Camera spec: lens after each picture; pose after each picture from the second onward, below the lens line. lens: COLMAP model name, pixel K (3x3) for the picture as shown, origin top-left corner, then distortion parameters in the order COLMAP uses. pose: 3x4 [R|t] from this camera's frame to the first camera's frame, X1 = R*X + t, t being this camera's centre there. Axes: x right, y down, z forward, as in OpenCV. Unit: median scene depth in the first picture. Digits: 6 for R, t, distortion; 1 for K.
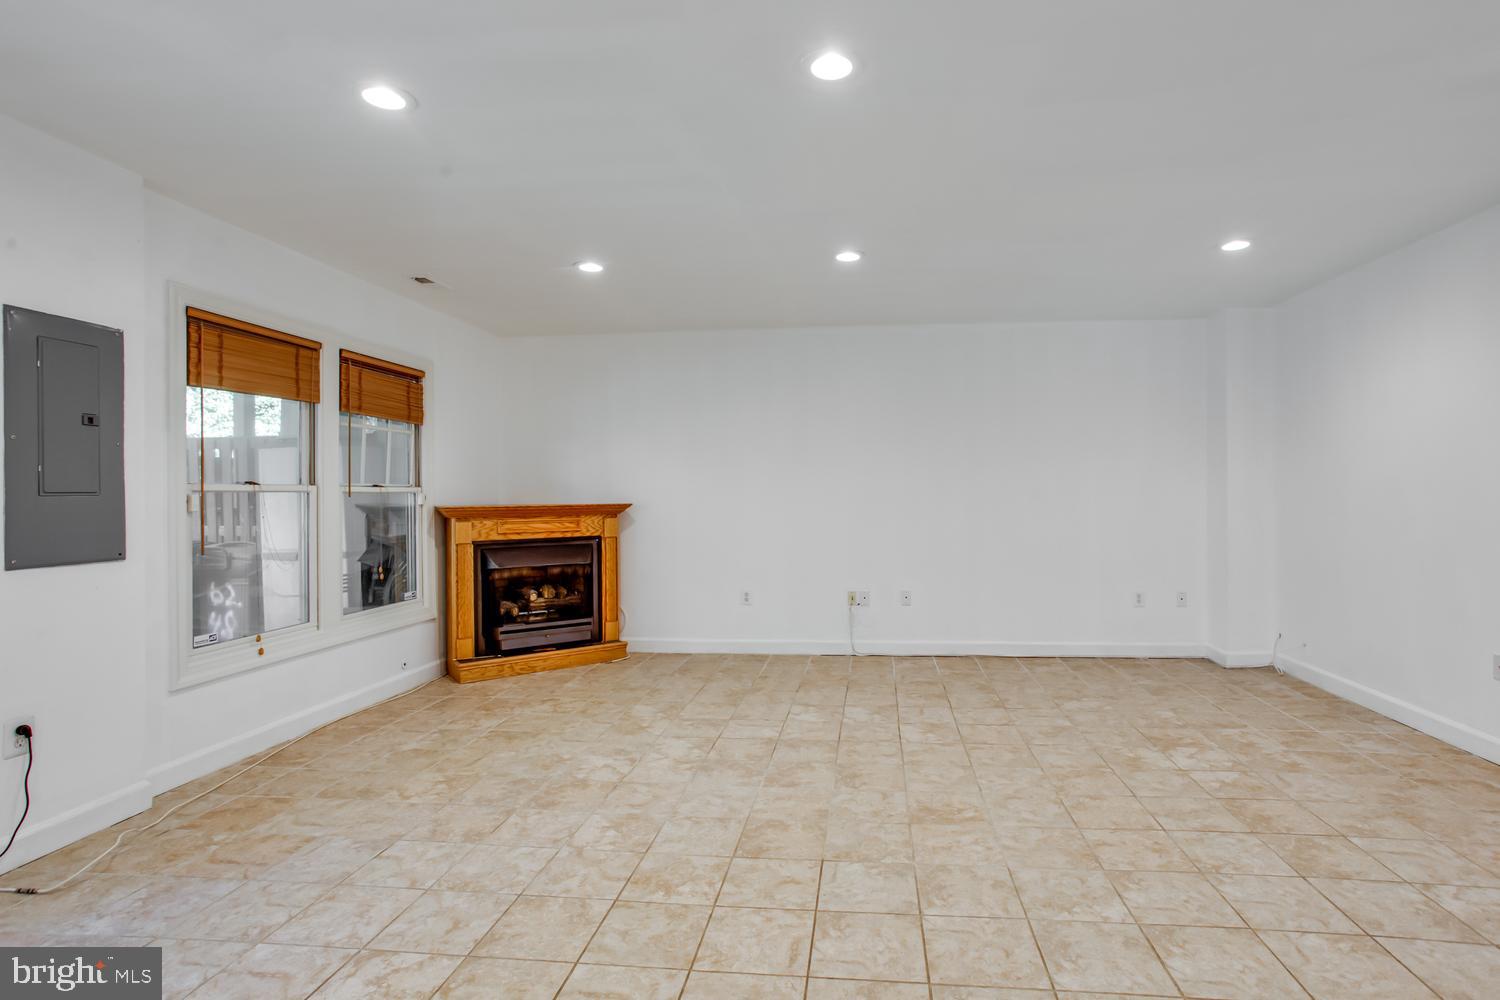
lens RADIAL K [[738.4, 0, 765.0], [0, 738.4, 495.7], [0, 0, 1]] dist [-0.051781, 0.036290]
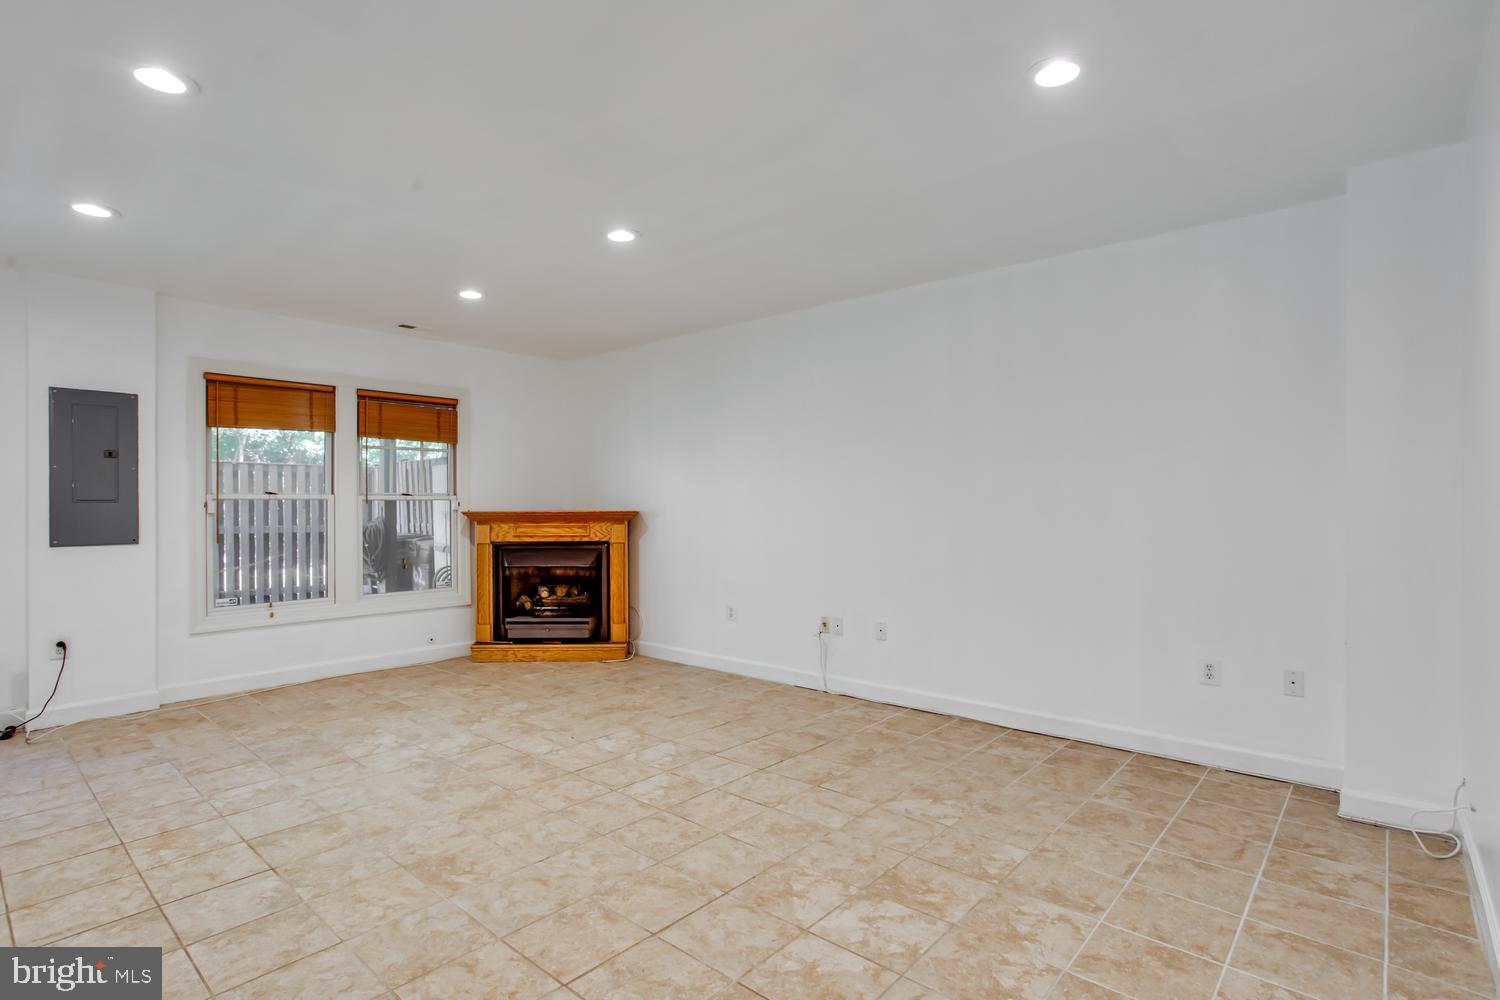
lens RADIAL K [[719.6, 0, 687.7], [0, 719.6, 507.7], [0, 0, 1]] dist [-0.054314, 0.041017]
pose [[0.810181, 0.007362, -0.586134, 0.689893], [-0.003282, 0.999962, 0.008023, -0.003070], [0.586171, -0.004577, 0.810175, 0.344409]]
